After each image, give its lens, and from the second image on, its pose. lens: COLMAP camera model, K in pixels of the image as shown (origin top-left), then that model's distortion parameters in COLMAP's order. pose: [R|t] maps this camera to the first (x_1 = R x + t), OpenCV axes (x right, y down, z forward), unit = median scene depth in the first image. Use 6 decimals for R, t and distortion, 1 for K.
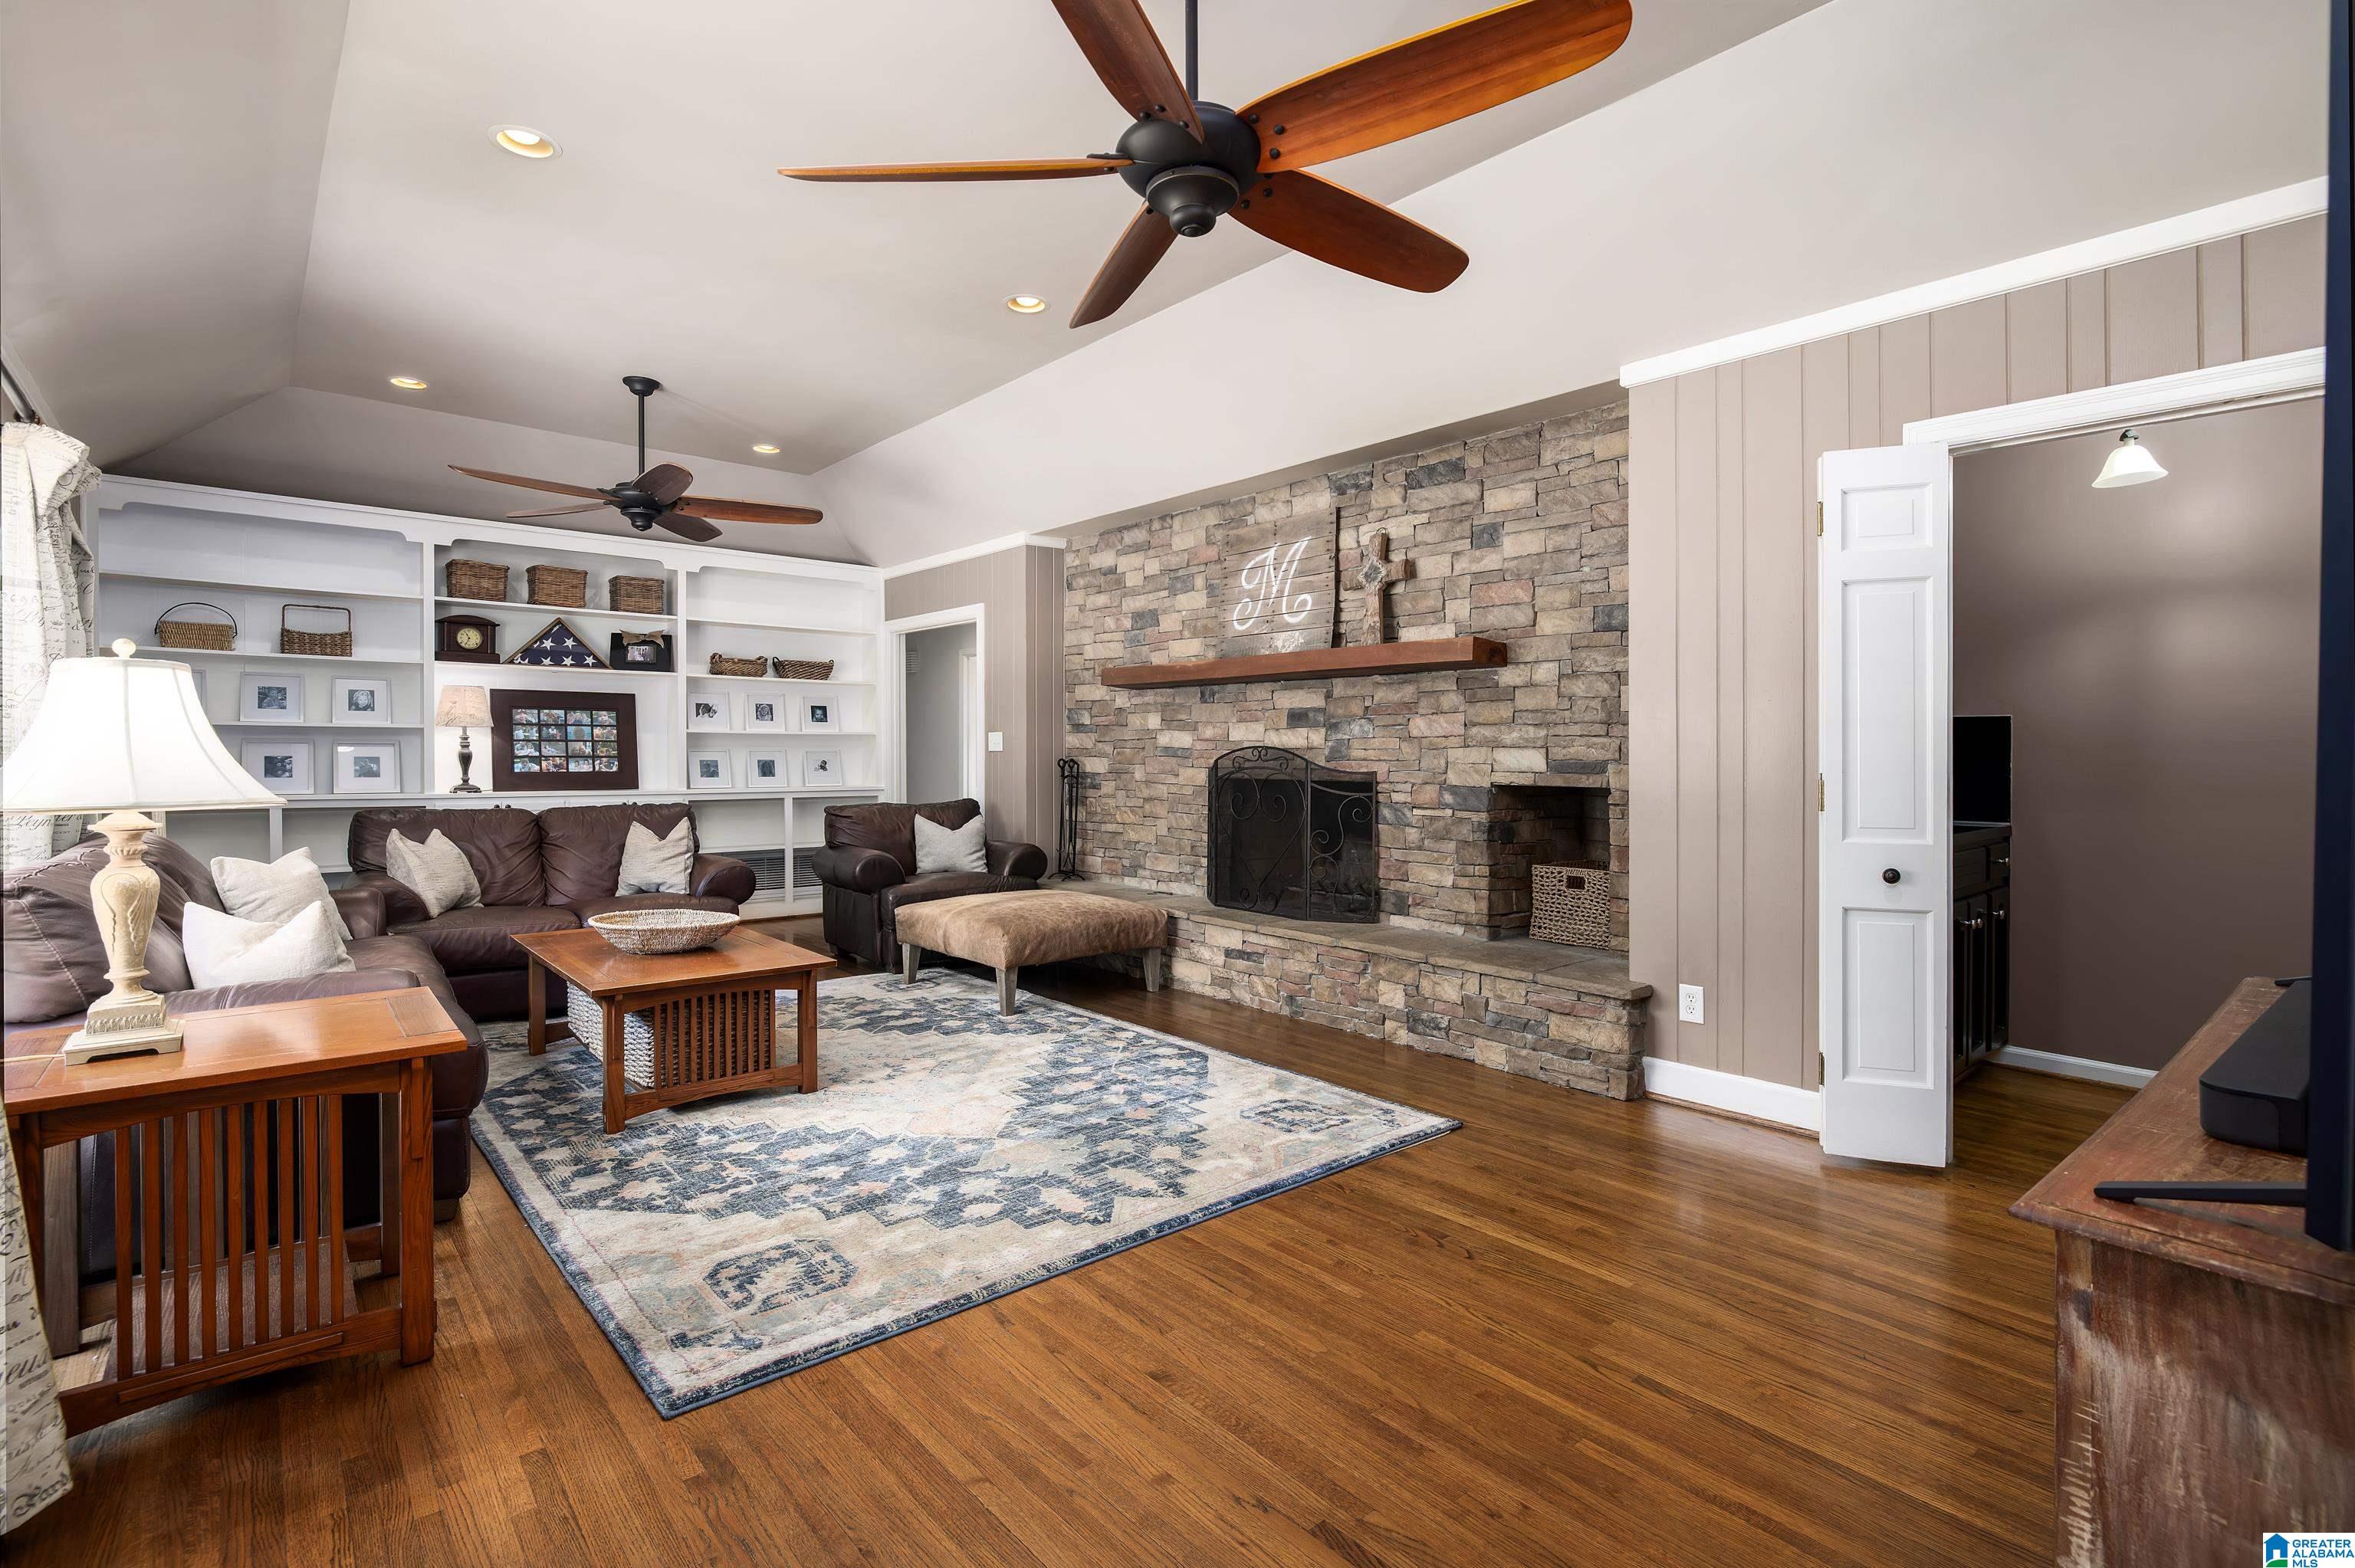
lens RADIAL K [[1110.3, 0, 1167.7], [0, 1110.3, 780.9], [0, 0, 1]] dist [-0.010219, 0.000060]
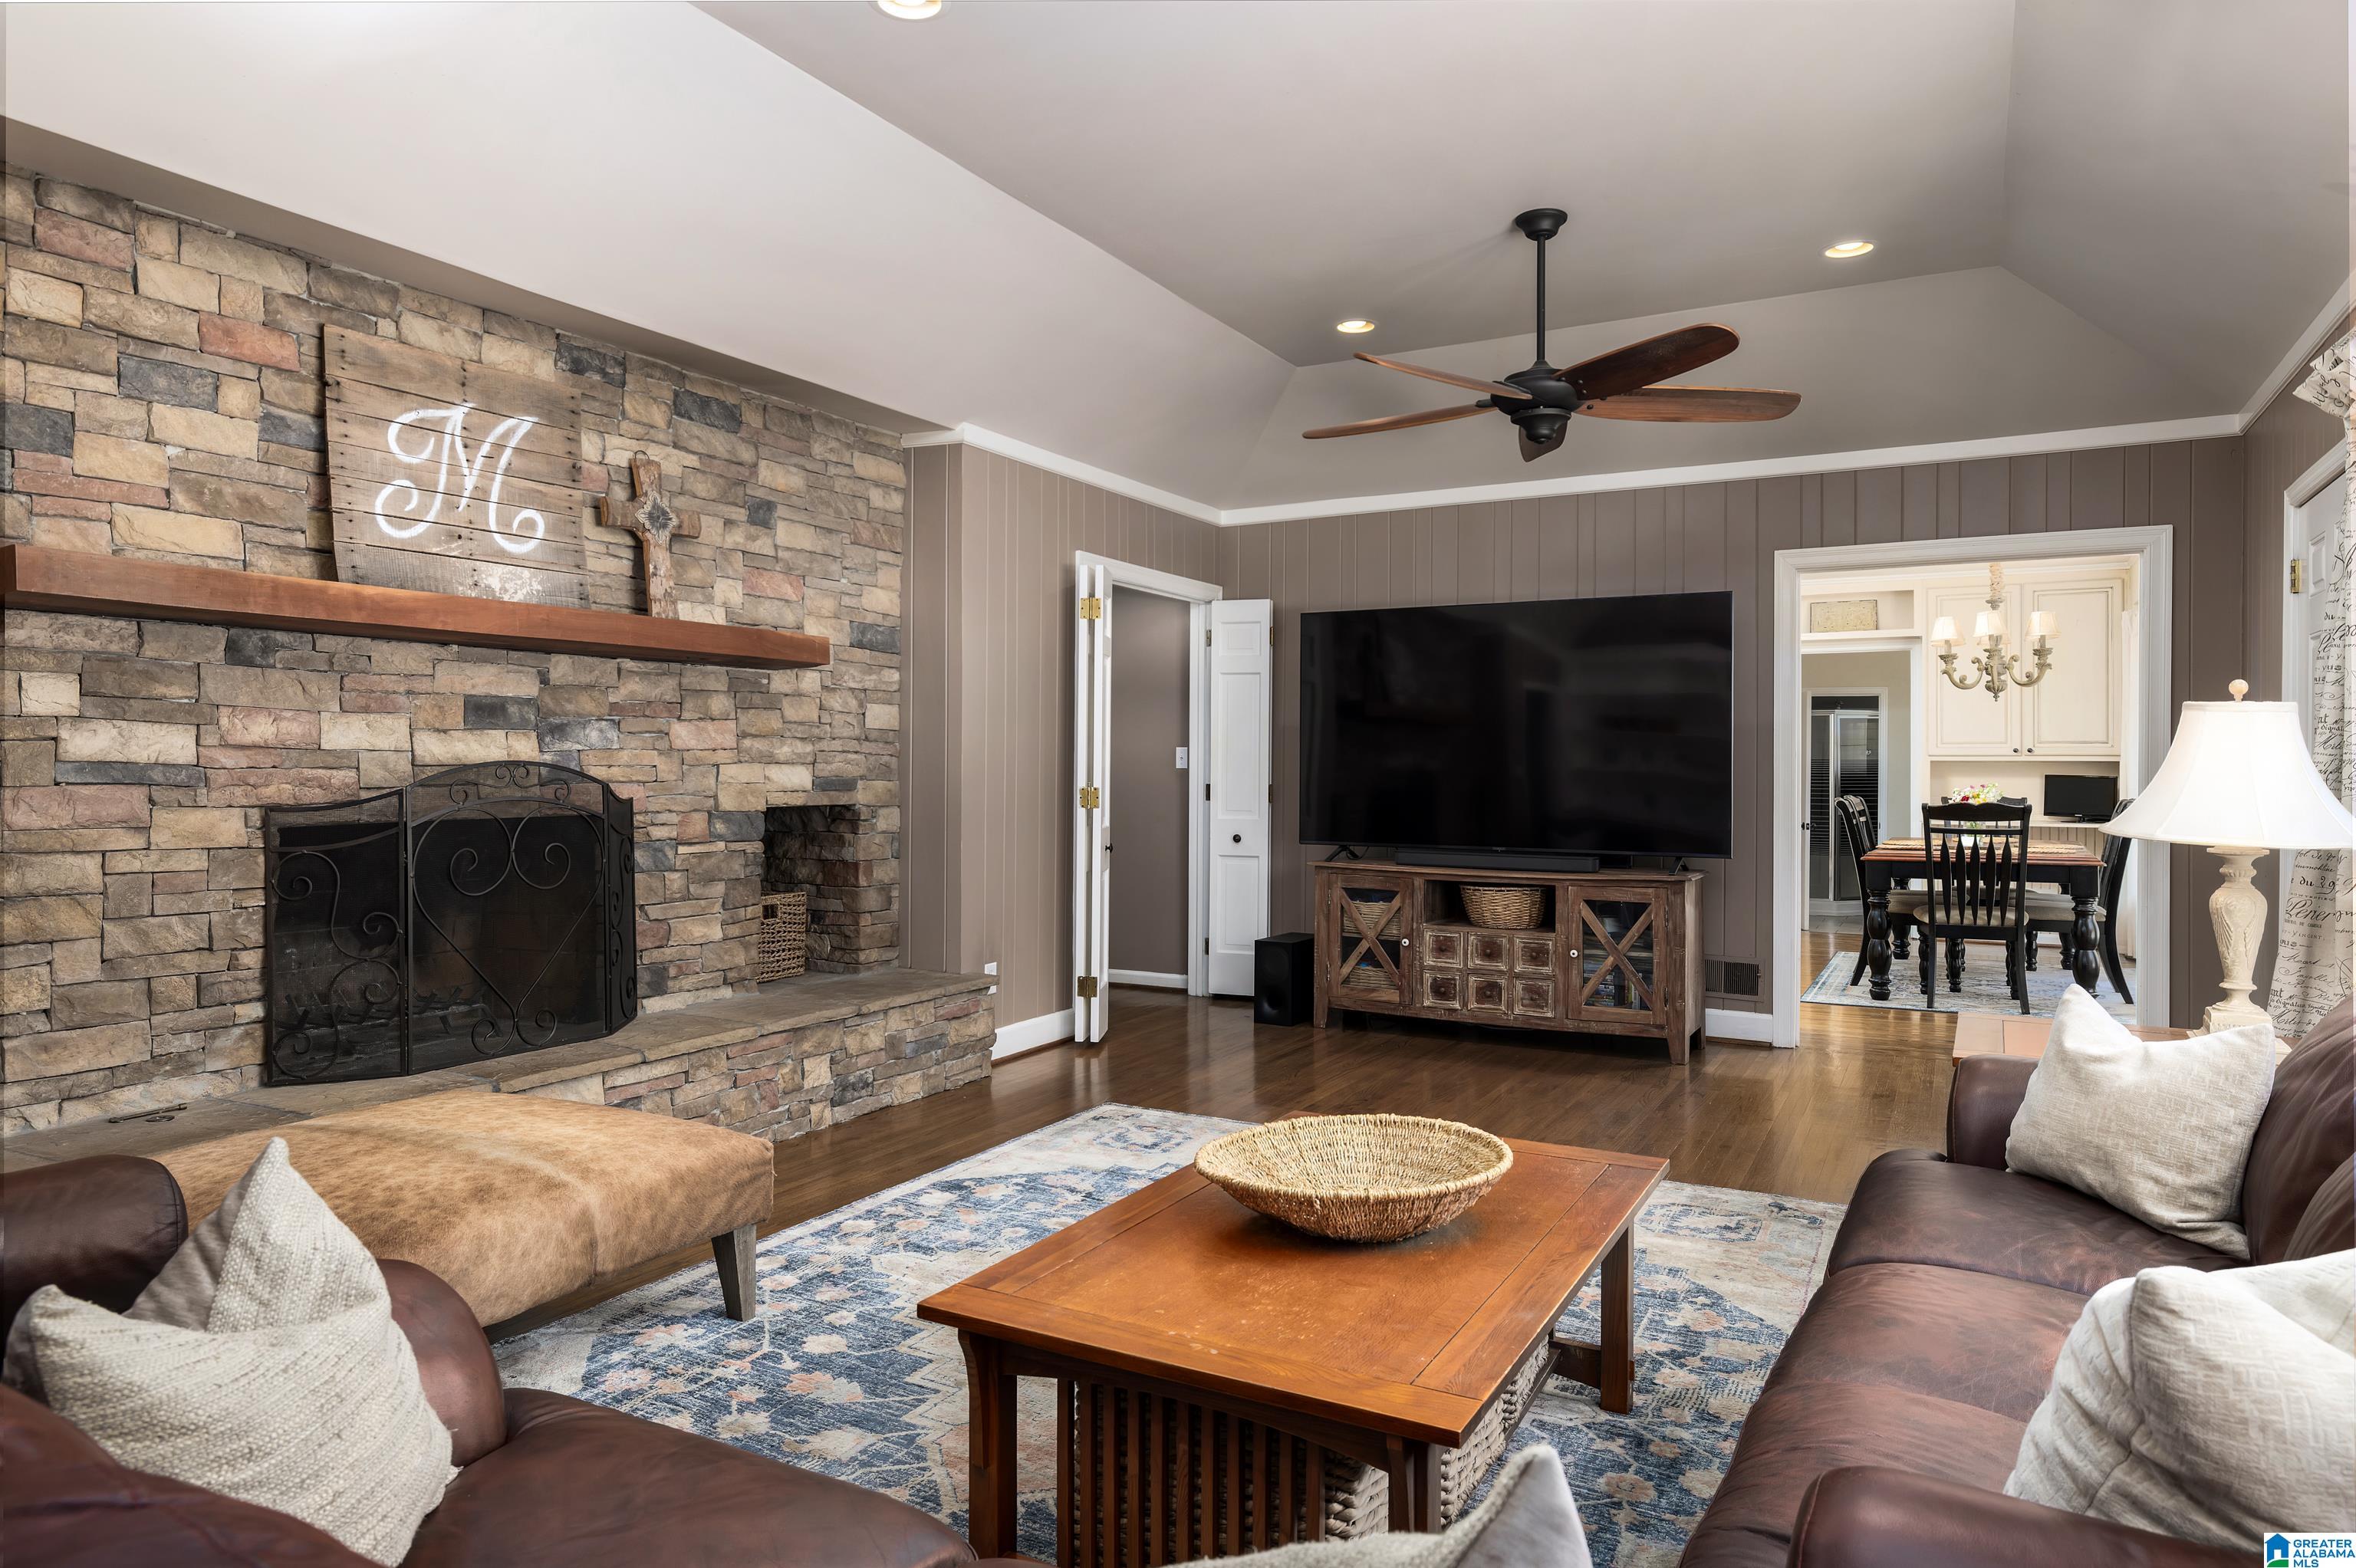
lens RADIAL K [[1432.8, 0, 1152.2], [0, 1432.8, 777.9], [0, 0, 1]] dist [-0.005700, -0.002959]
pose [[-0.344117, -0.013698, 0.938827, -0.755633], [0.021670, 0.999511, 0.022526, -0.033850], [-0.938677, 0.028096, -0.343652, 0.991971]]
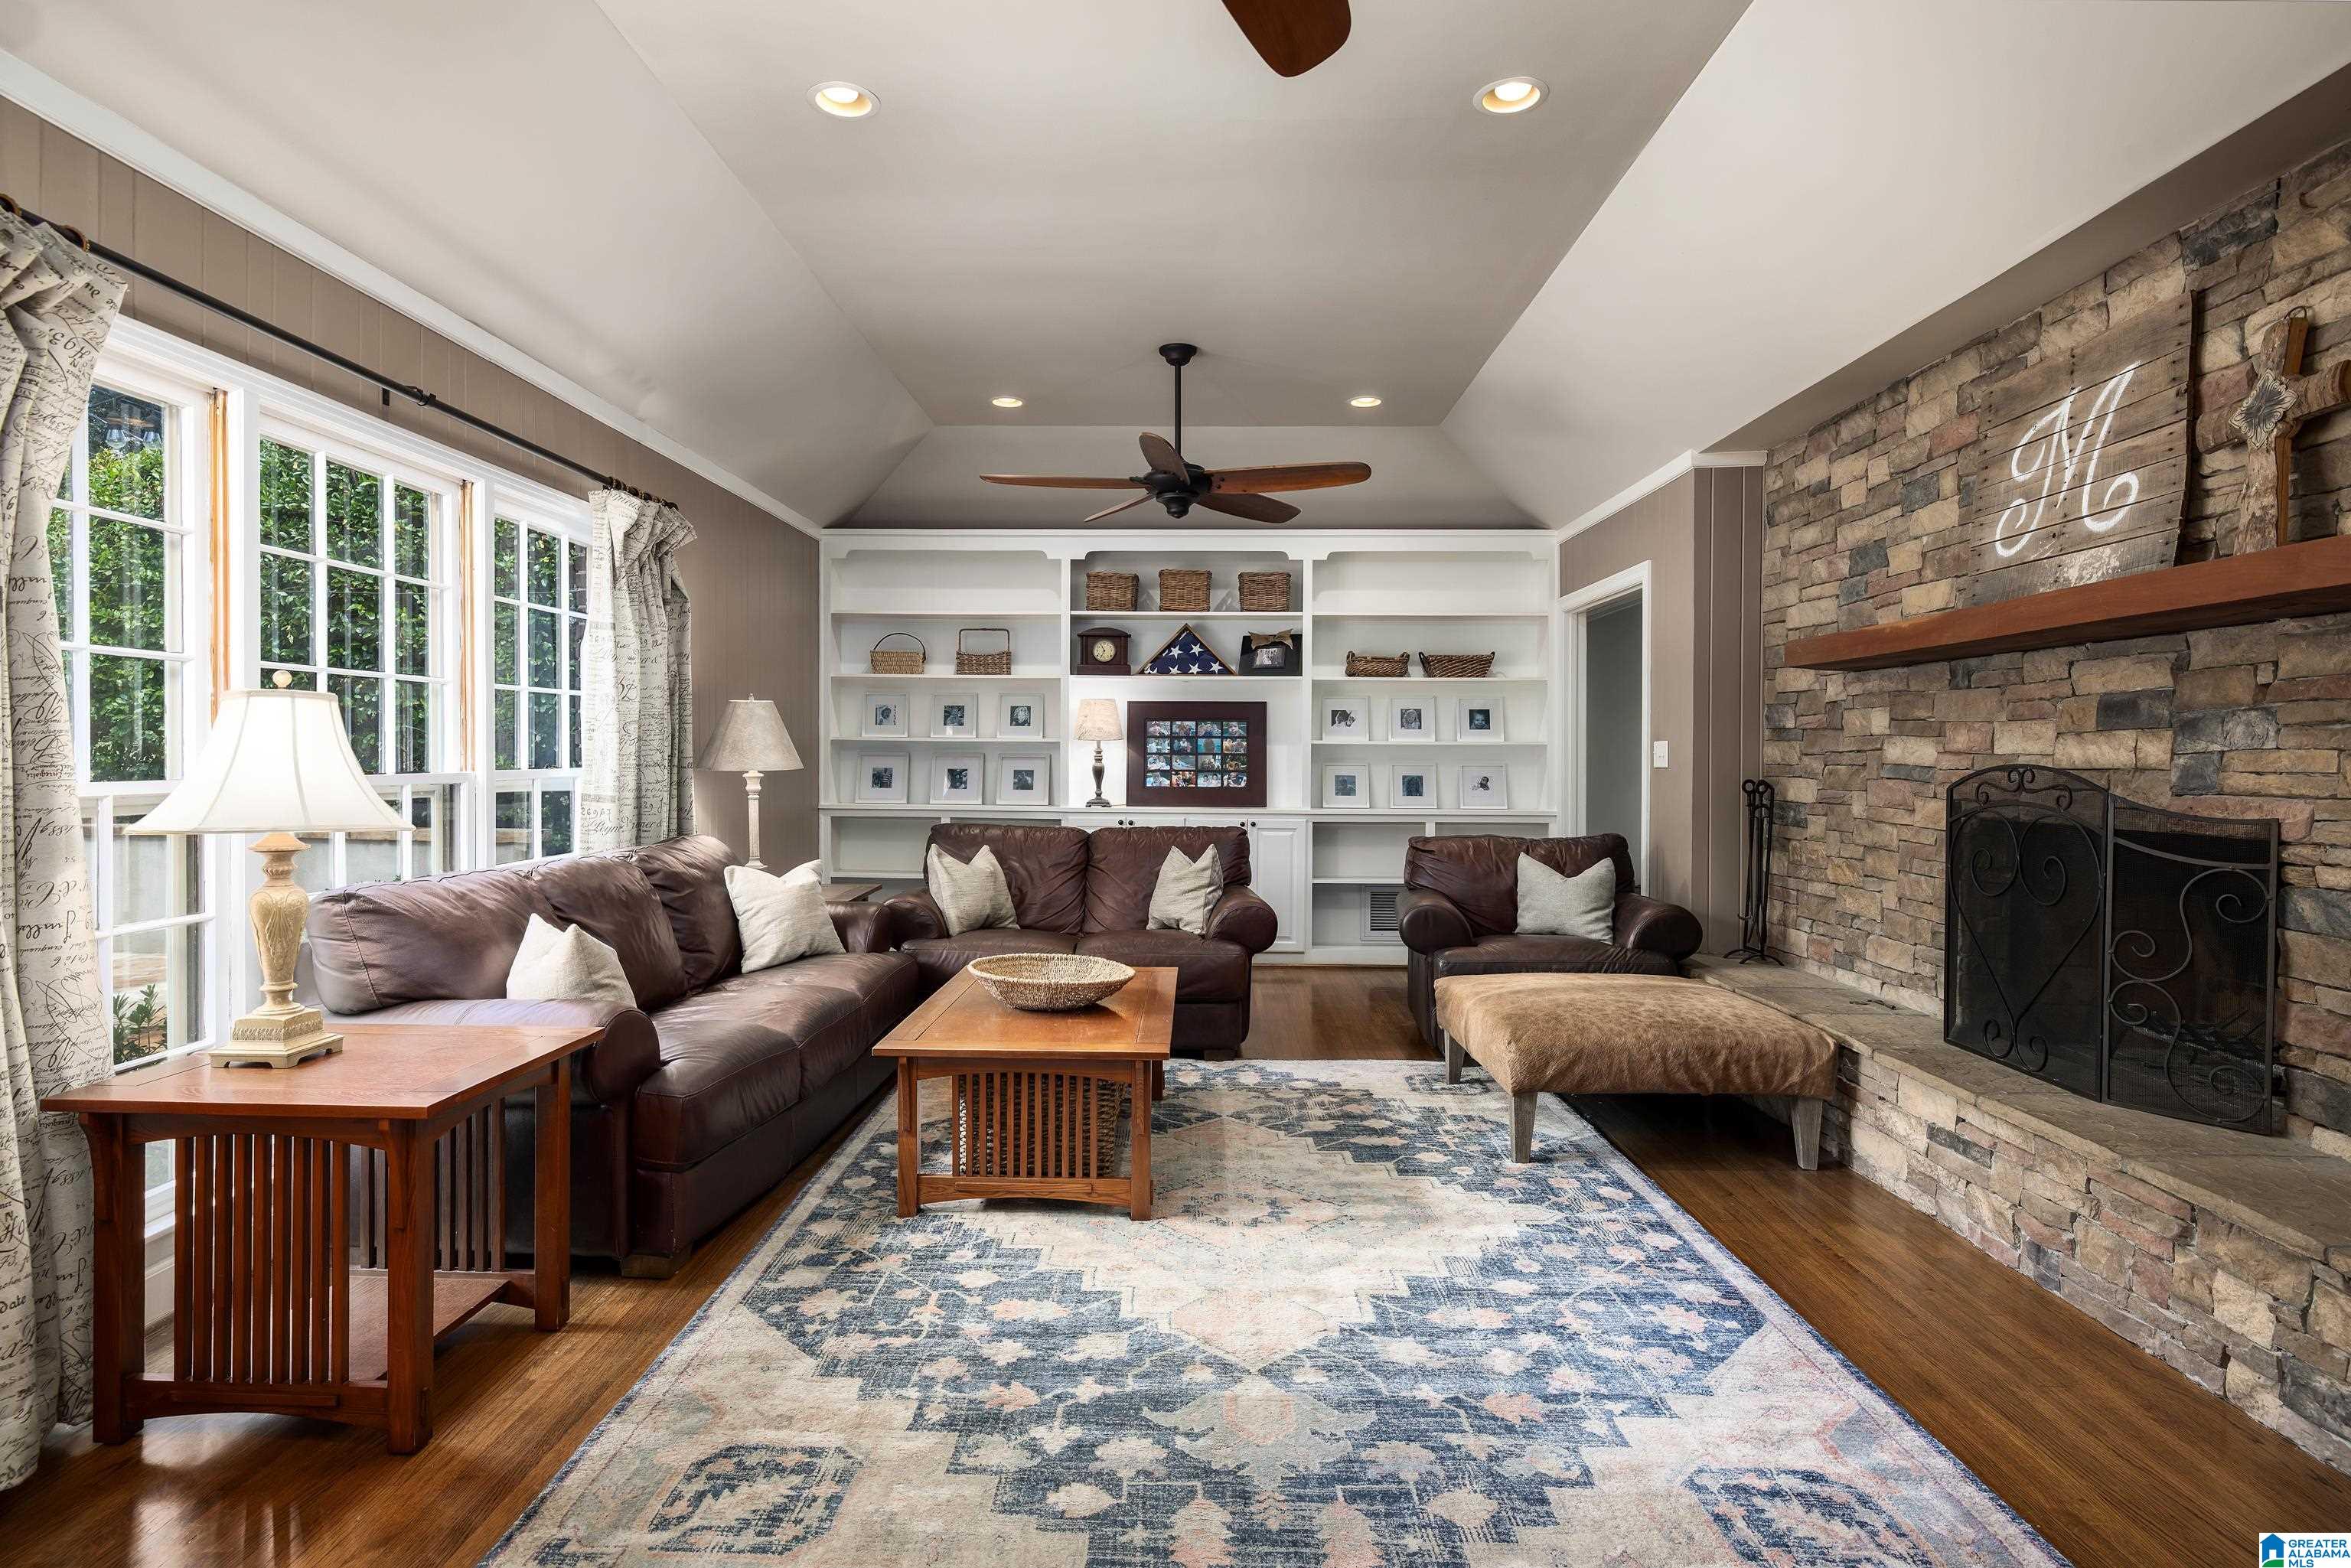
lens RADIAL K [[1233.3, 0, 1146.9], [0, 1233.3, 778.0], [0, 0, 1]] dist [-0.003078, 0.001523]
pose [[0.735130, 0.011636, -0.677826, 0.186469], [-0.019629, 0.999799, -0.004126, -0.014472], [0.677642, 0.016338, 0.735211, 0.275288]]
